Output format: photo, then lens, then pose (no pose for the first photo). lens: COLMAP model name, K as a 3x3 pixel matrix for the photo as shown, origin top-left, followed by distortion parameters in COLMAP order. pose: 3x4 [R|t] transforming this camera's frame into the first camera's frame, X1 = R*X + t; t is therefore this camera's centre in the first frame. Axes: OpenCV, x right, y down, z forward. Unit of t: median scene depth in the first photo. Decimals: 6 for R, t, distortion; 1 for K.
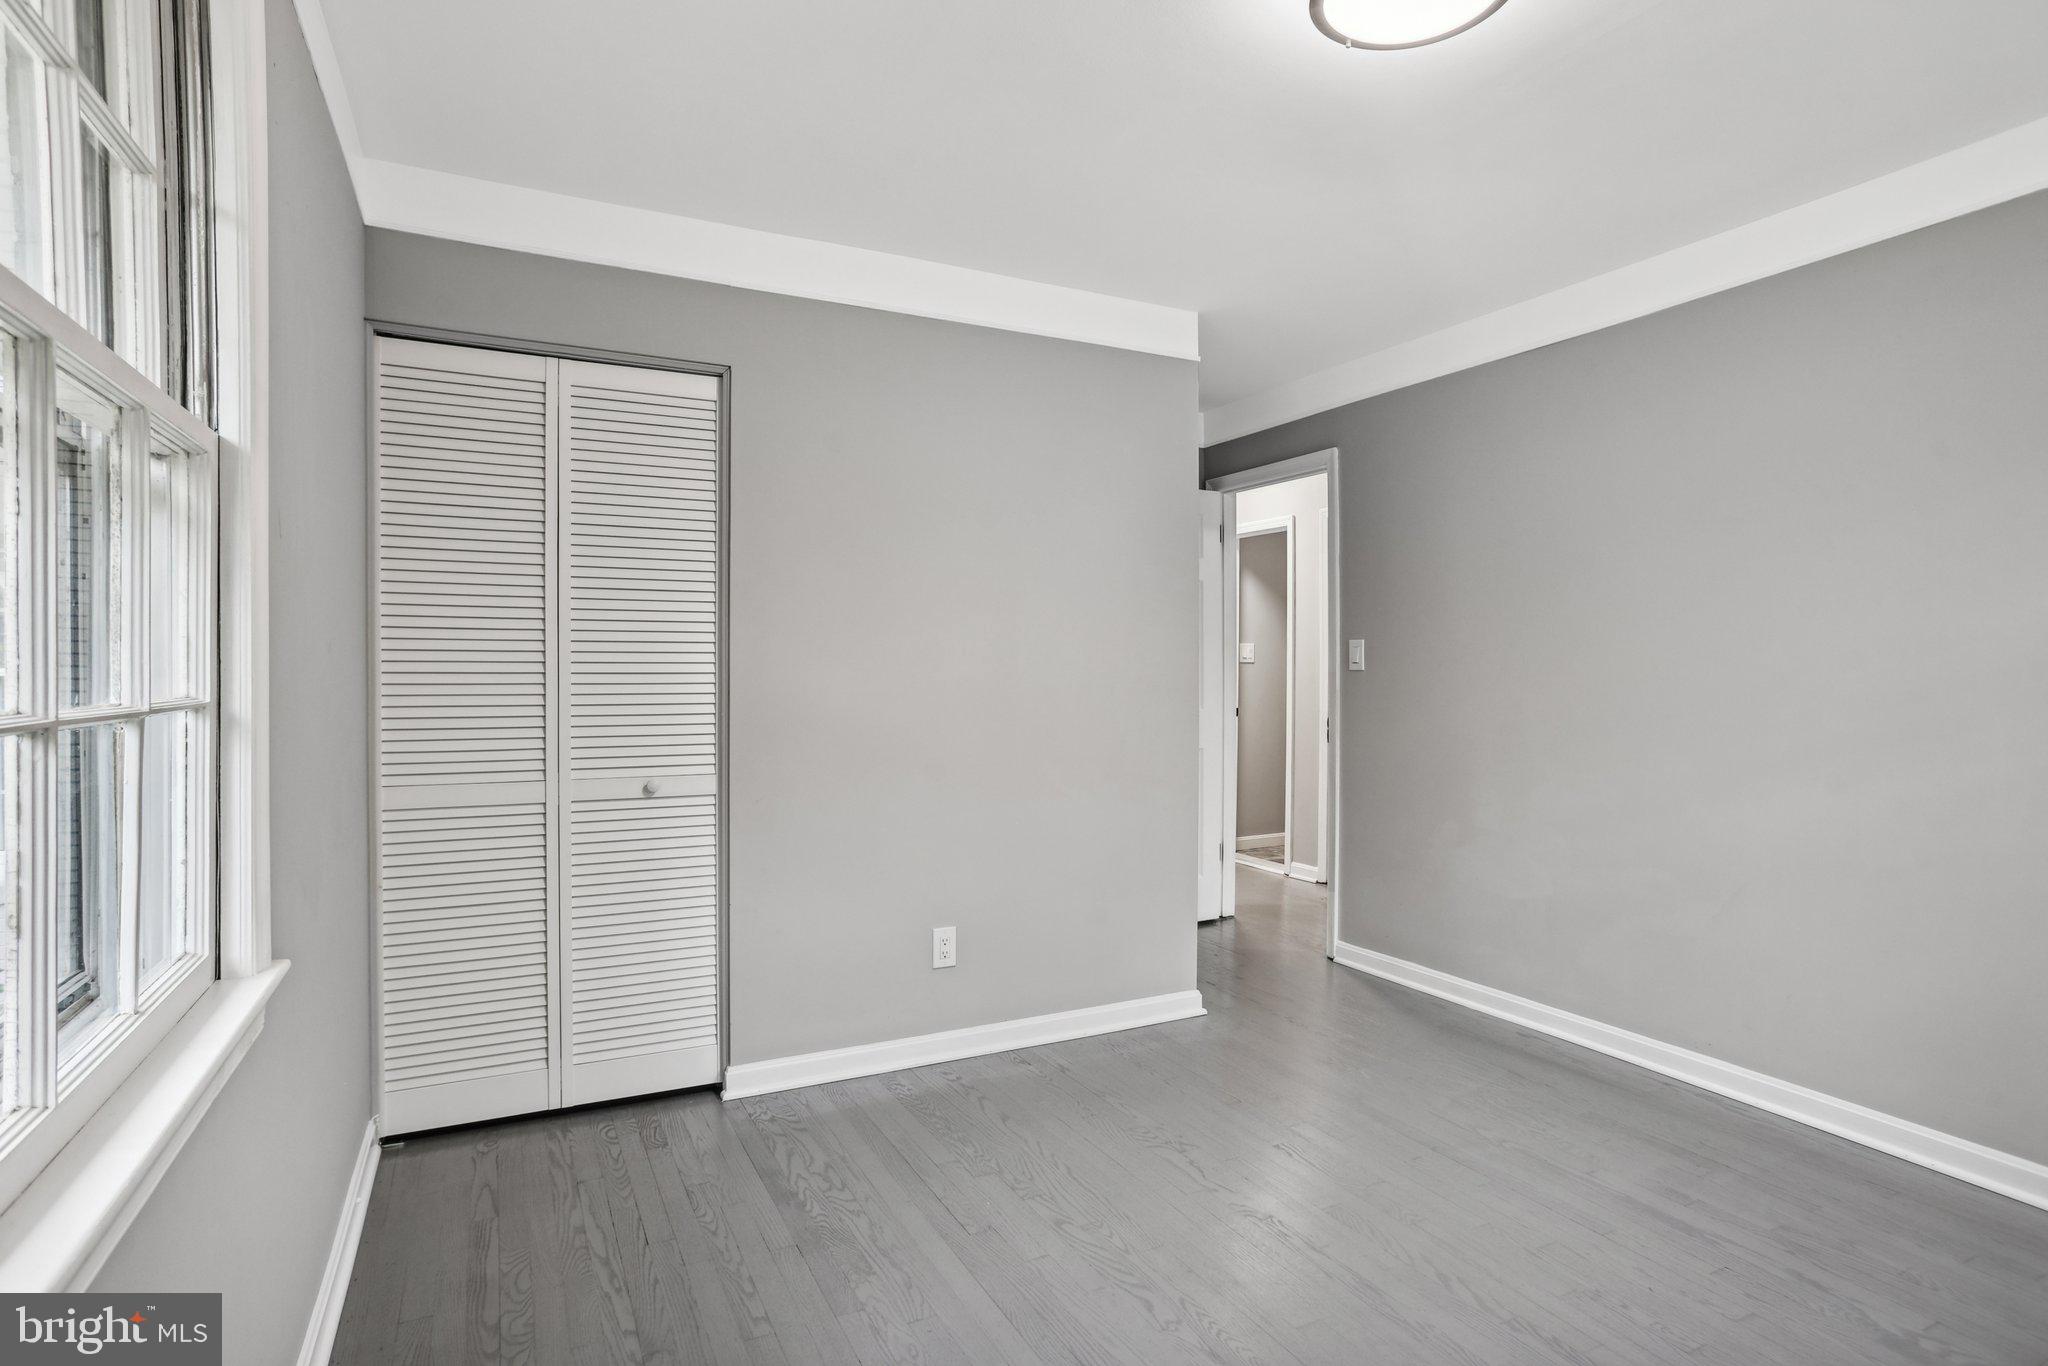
lens RADIAL K [[1065.5, 0, 1020.8], [0, 1065.5, 663.2], [0, 0, 1]] dist [-0.020740, 0.003775]
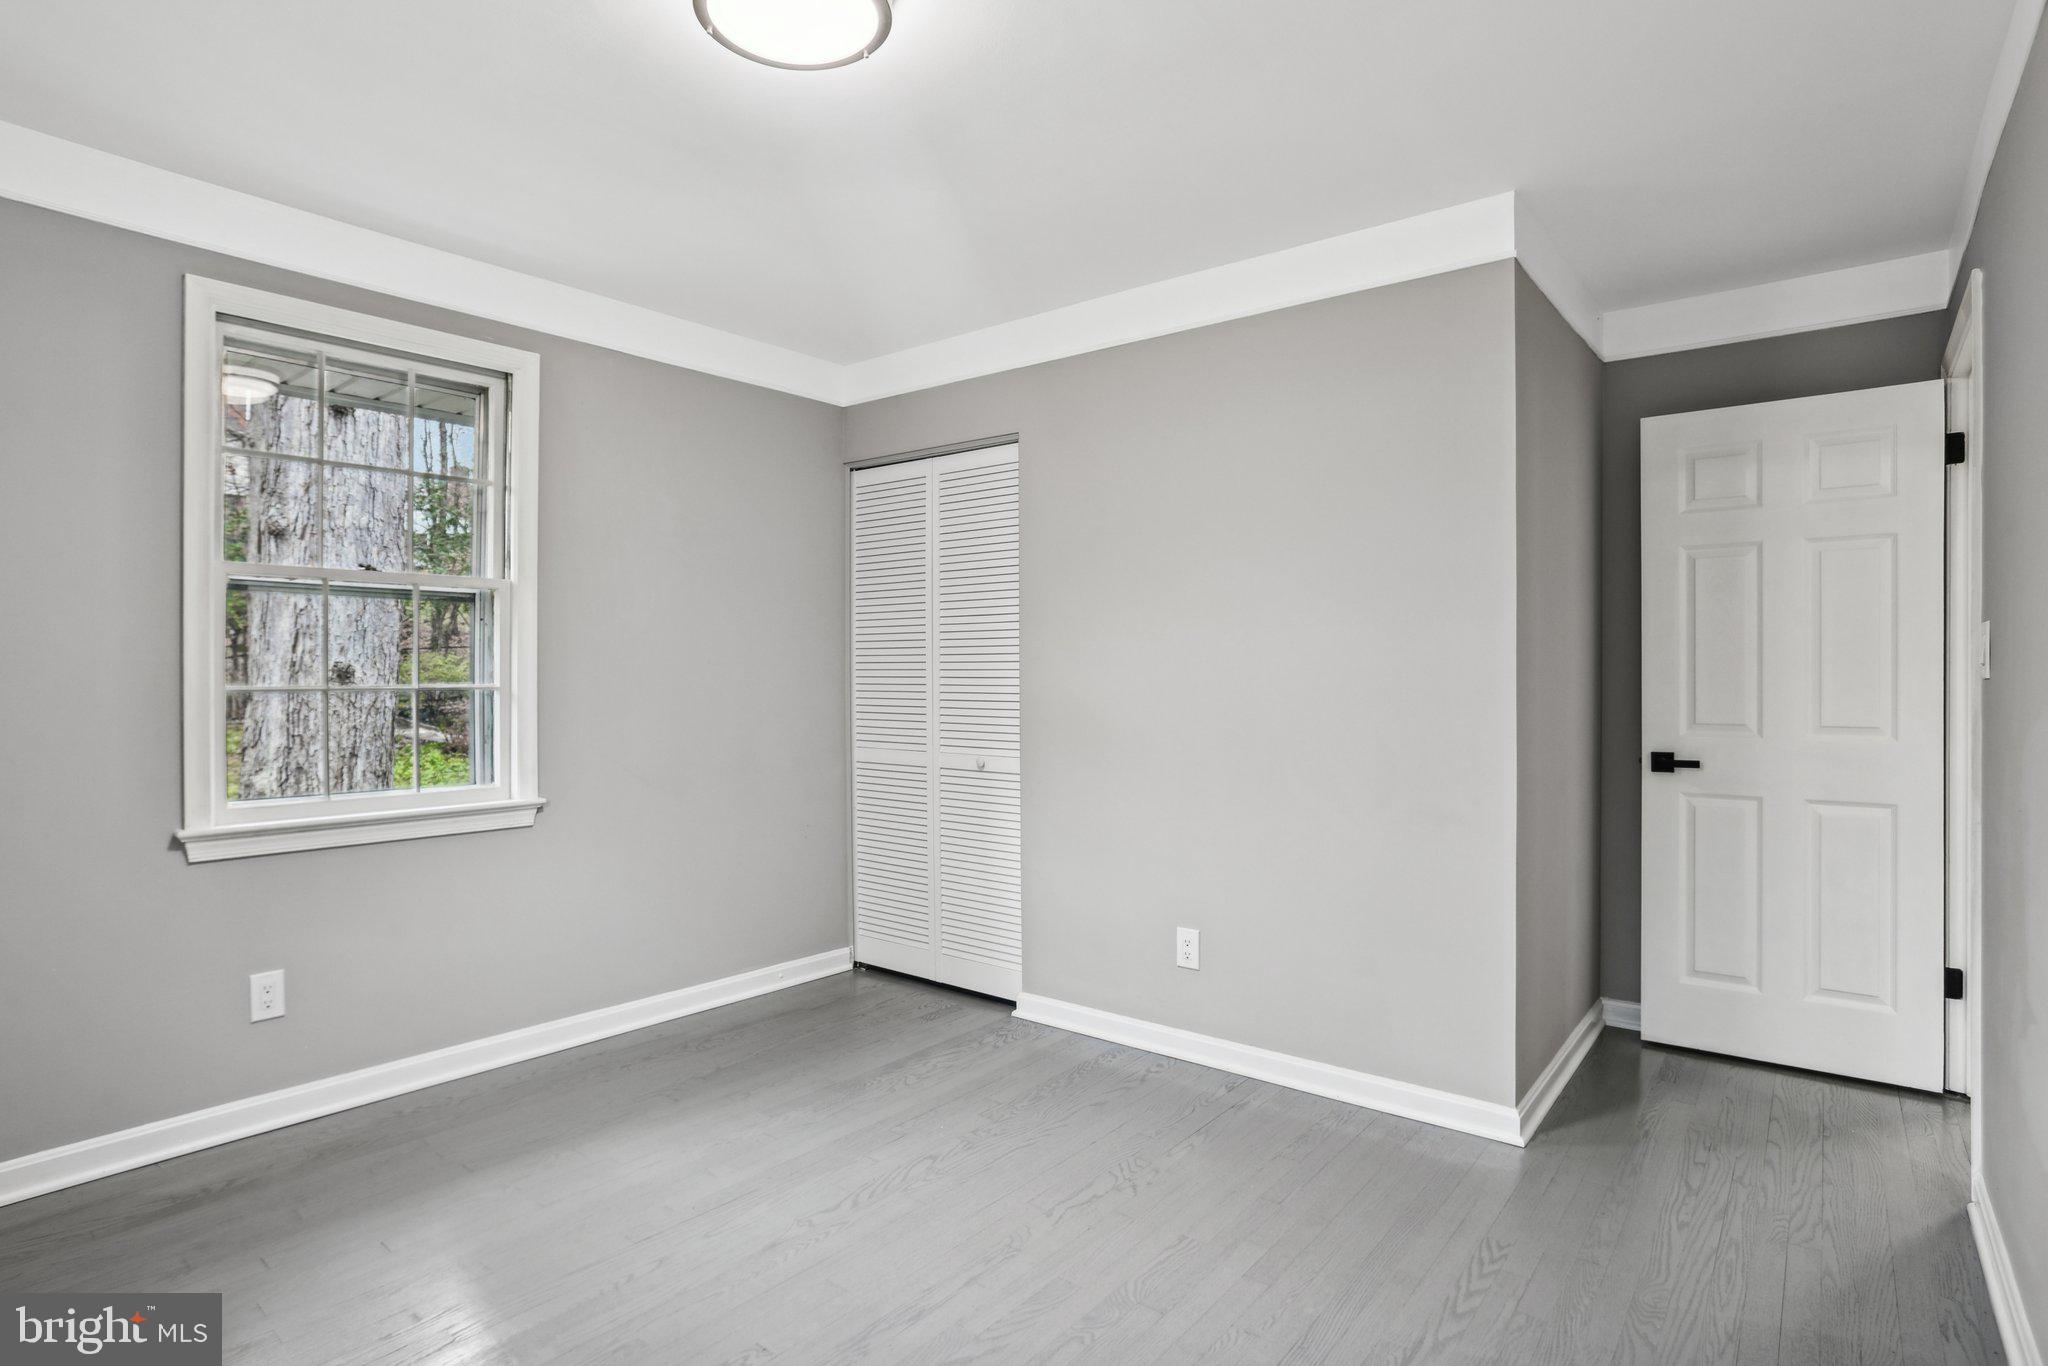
lens RADIAL K [[1065.5, 0, 1005.4], [0, 1065.5, 676.8], [0, 0, 1]] dist [-0.020740, 0.003775]
pose [[0.405791, -0.000512, -0.913966, 0.872390], [0.002379, 0.999997, 0.000496, 0.007467], [0.913963, -0.002376, 0.405791, 0.476806]]
